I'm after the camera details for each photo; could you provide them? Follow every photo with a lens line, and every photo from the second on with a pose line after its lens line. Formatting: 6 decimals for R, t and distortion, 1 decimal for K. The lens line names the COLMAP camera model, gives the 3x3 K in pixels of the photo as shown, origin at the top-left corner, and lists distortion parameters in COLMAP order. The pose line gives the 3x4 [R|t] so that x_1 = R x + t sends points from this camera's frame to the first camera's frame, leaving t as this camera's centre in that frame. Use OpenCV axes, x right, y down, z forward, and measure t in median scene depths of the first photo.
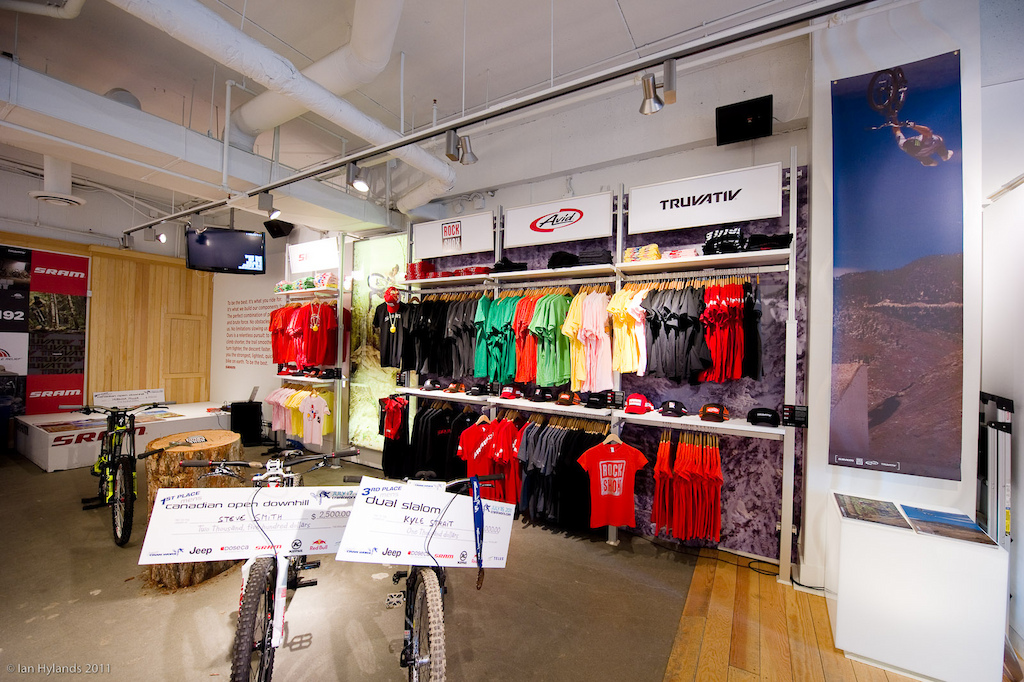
lens RADIAL K [[412.6, 0, 518.2], [0, 412.6, 343.6], [0, 0, 1]] dist [-0.016147, -0.000544]
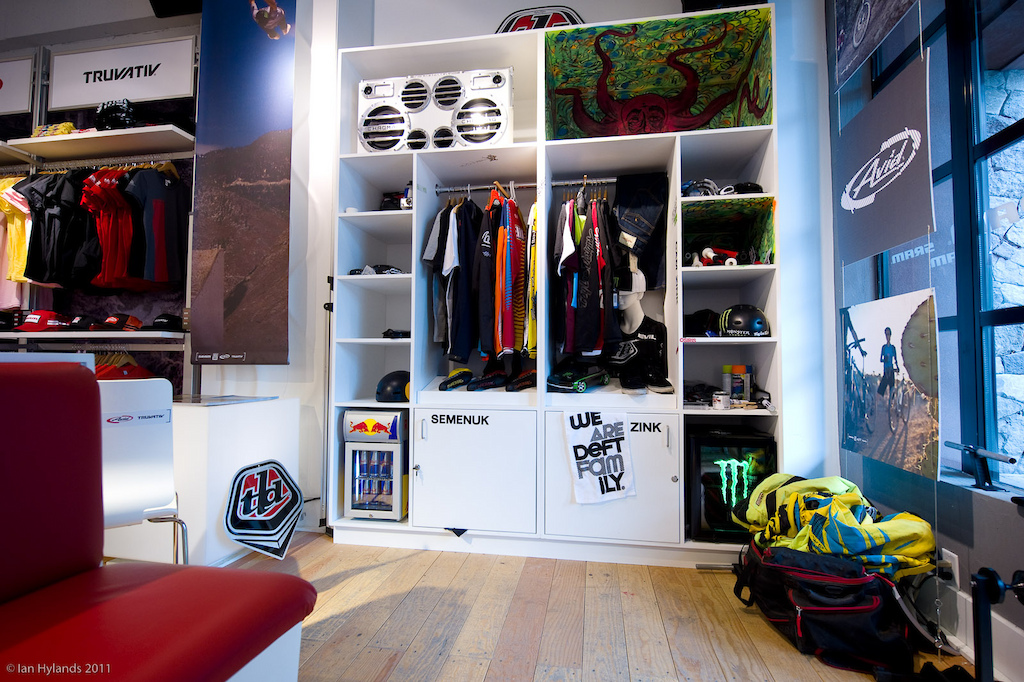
lens RADIAL K [[493.2, 0, 512.0], [0, 493.2, 341.0], [0, 0, 1]] dist [-0.002477, -0.000517]
pose [[0.935106, -0.001037, 0.354366, 0.596149], [0.011930, 0.999521, -0.028557, 0.164665], [-0.354167, 0.030931, 0.934671, -0.138463]]
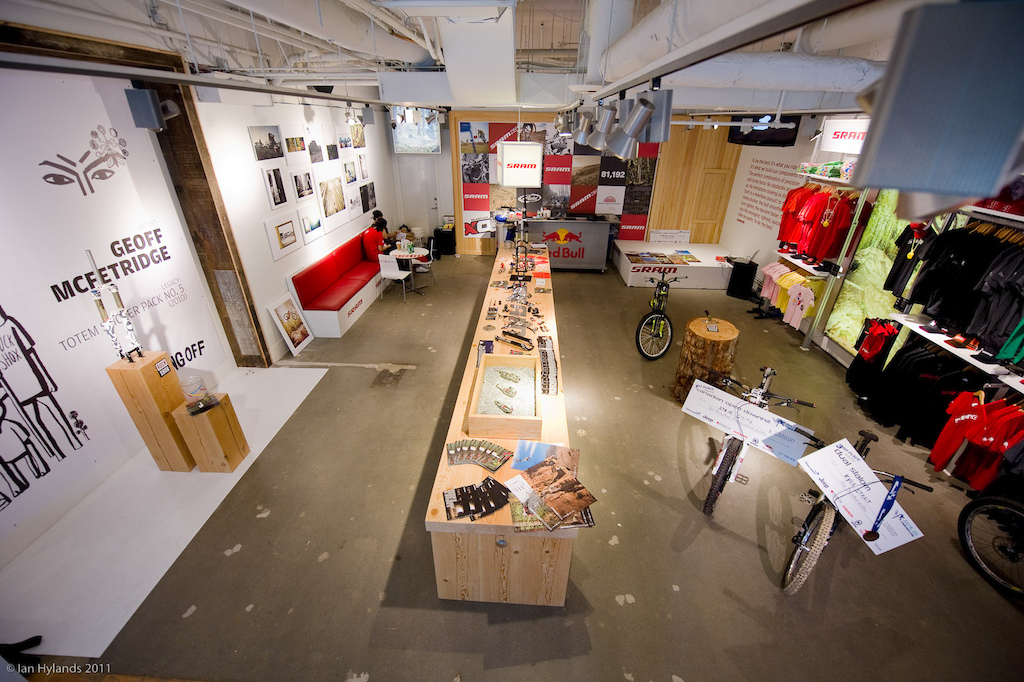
lens RADIAL K [[412.6, 0, 518.2], [0, 412.6, 343.6], [0, 0, 1]] dist [-0.016147, -0.000544]
pose [[0.483208, 0.401495, -0.778018, 0.060846], [0.002376, 0.888045, 0.459750, -0.283818], [0.875503, -0.224004, 0.428156, -0.215868]]
